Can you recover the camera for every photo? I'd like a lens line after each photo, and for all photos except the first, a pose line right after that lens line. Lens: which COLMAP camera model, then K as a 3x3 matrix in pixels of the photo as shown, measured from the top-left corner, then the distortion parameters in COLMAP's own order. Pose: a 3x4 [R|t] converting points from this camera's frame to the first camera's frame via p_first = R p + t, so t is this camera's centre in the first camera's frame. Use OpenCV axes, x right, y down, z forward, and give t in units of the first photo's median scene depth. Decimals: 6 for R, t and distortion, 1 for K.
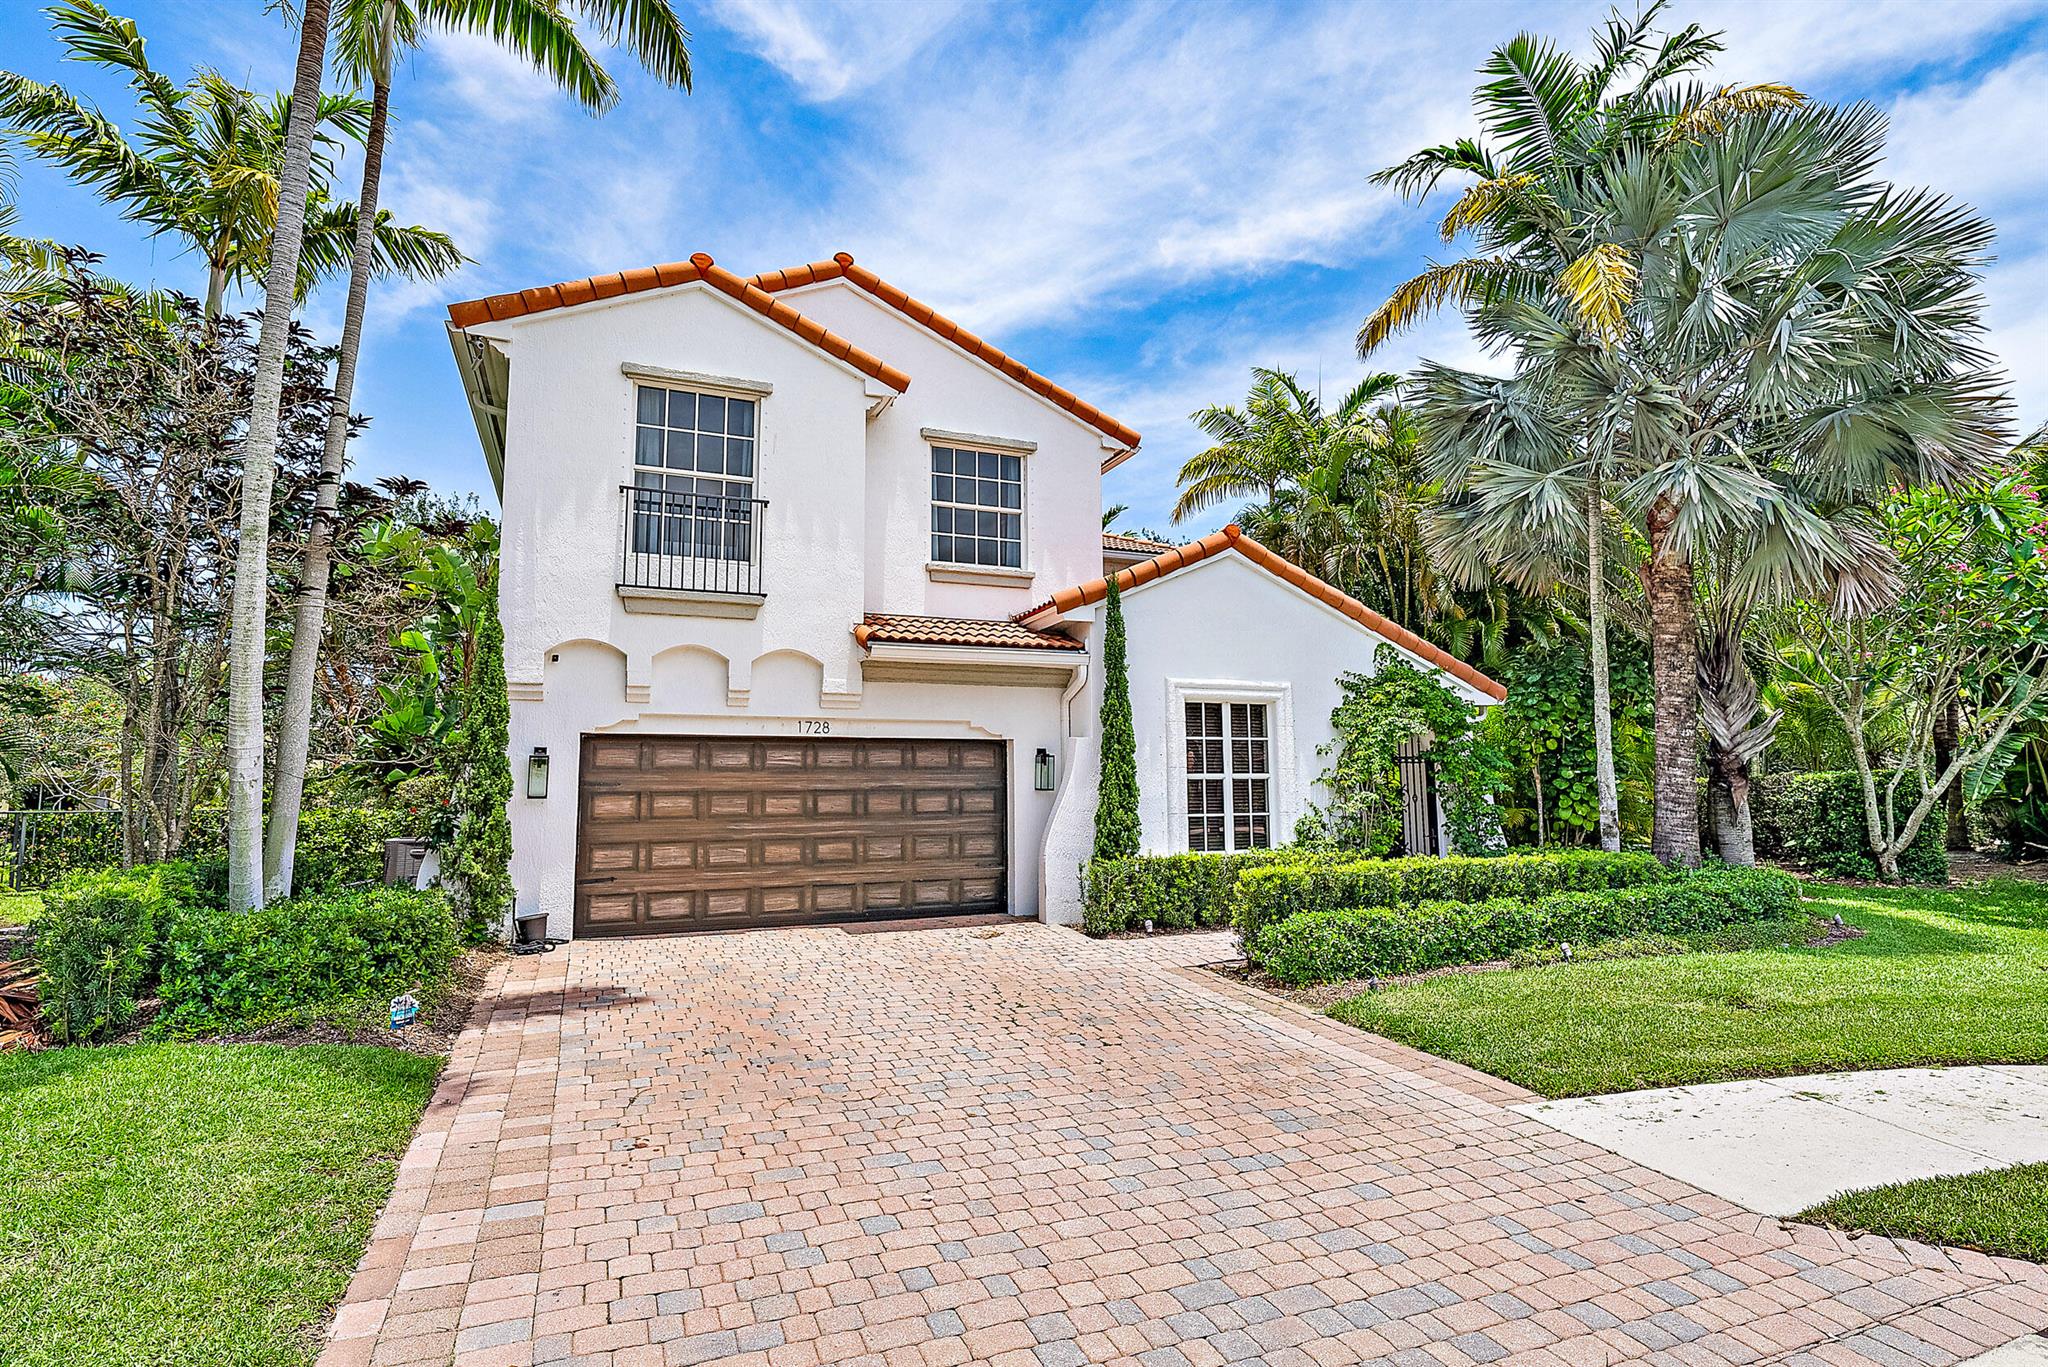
lens RADIAL K [[1015.6, 0, 1026.1], [0, 1015.6, 687.7], [0, 0, 1]] dist [0.002539, -0.000559]
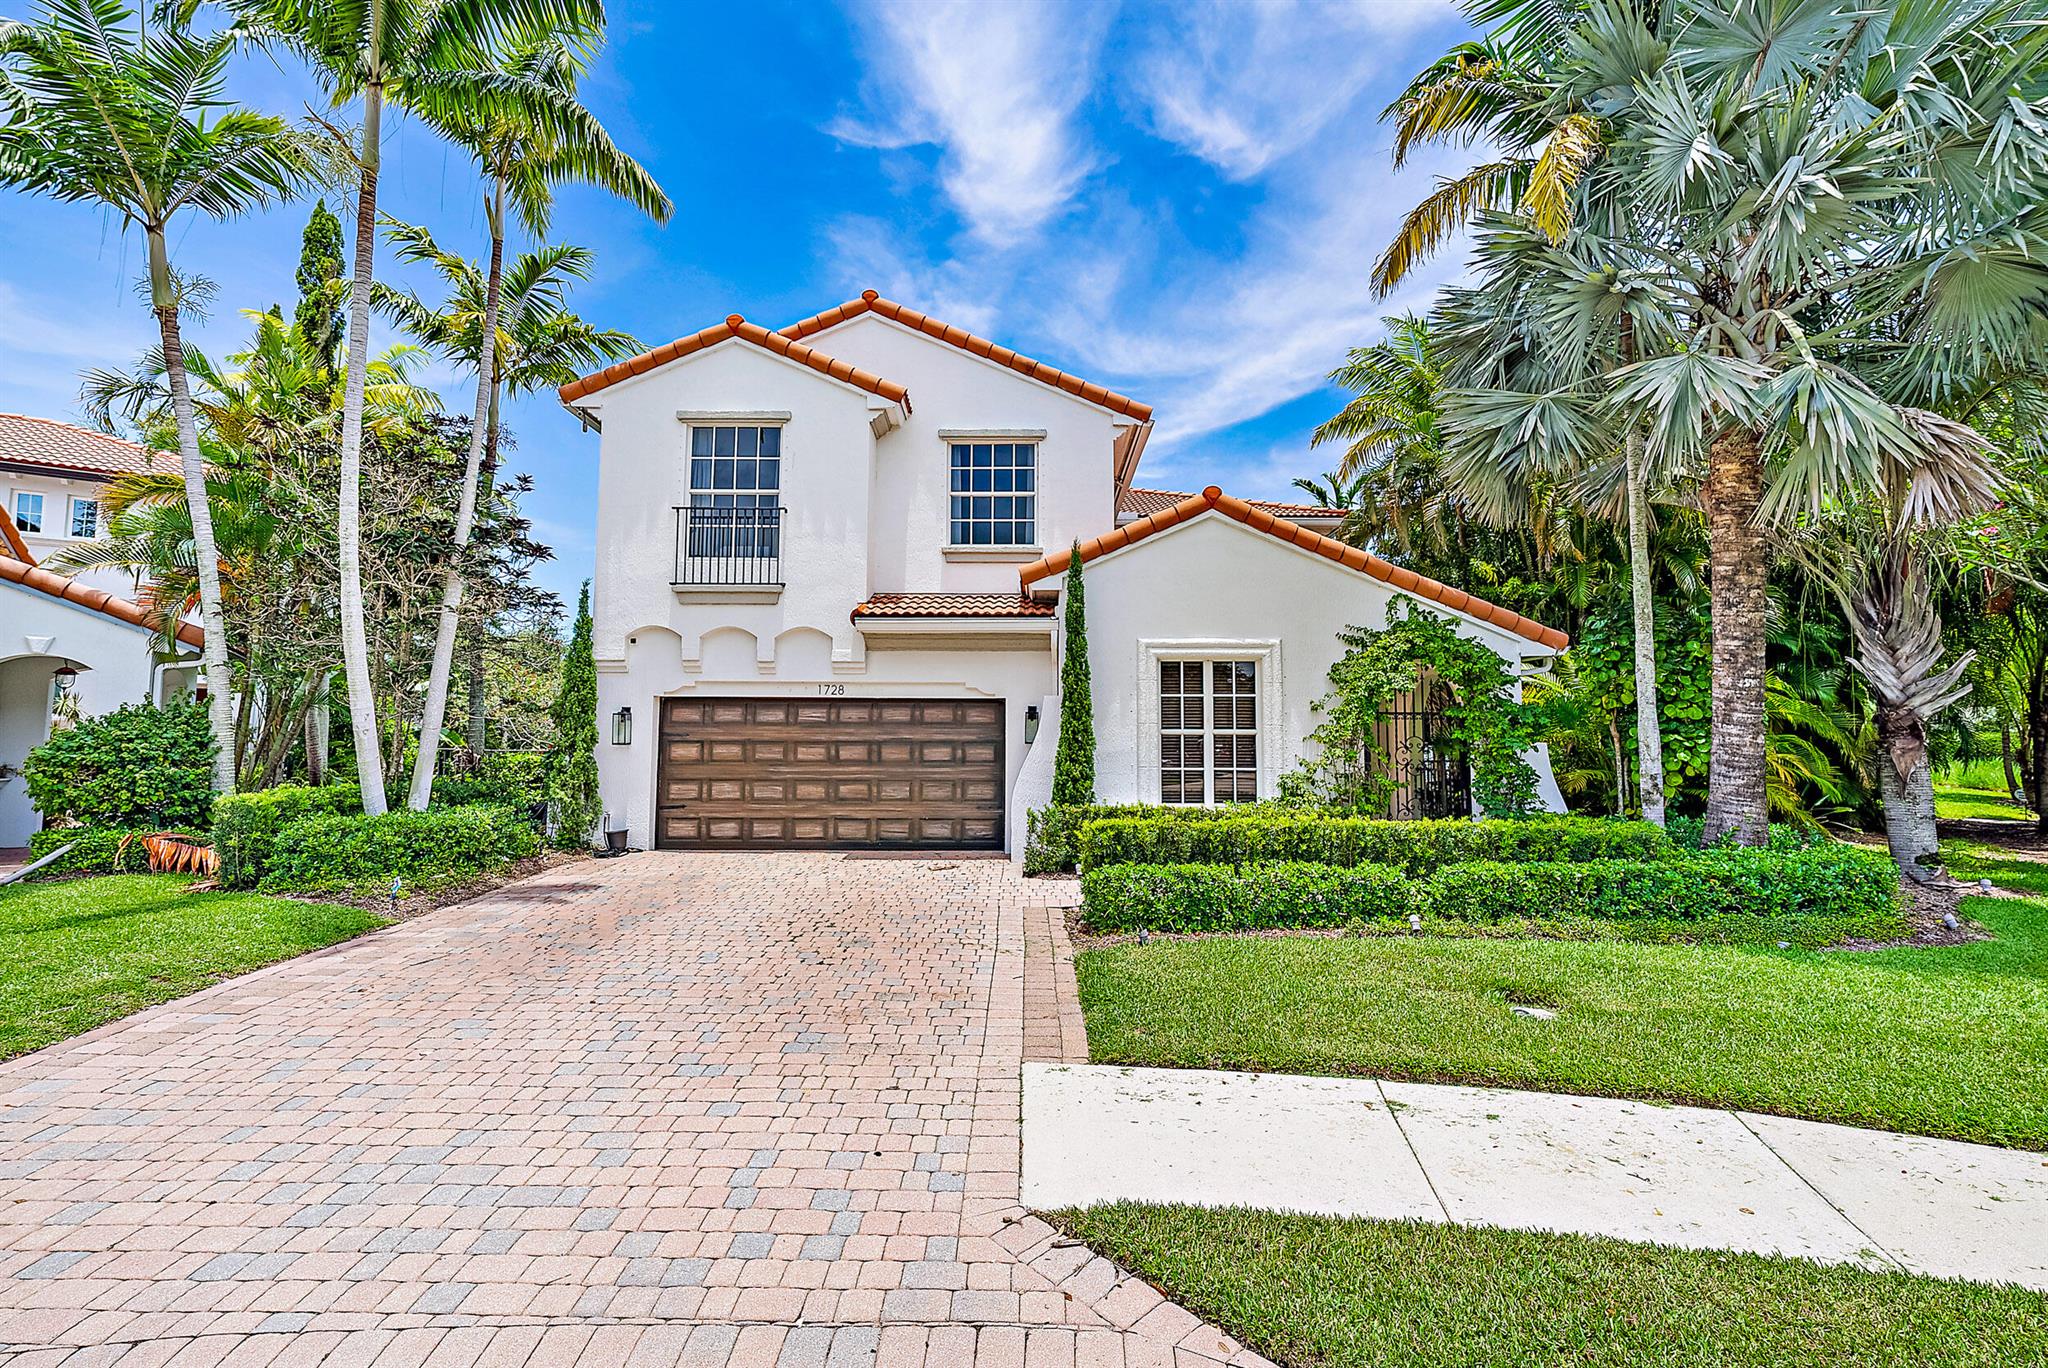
lens RADIAL K [[885.6, 0, 1022.6], [0, 885.6, 684.7], [0, 0, 1]] dist [0.000075, 0.000814]
pose [[0.919536, -0.014772, -0.392728, 0.424602], [0.028568, 0.999162, 0.029306, 0.008222], [0.391966, -0.038167, 0.919188, 0.111014]]
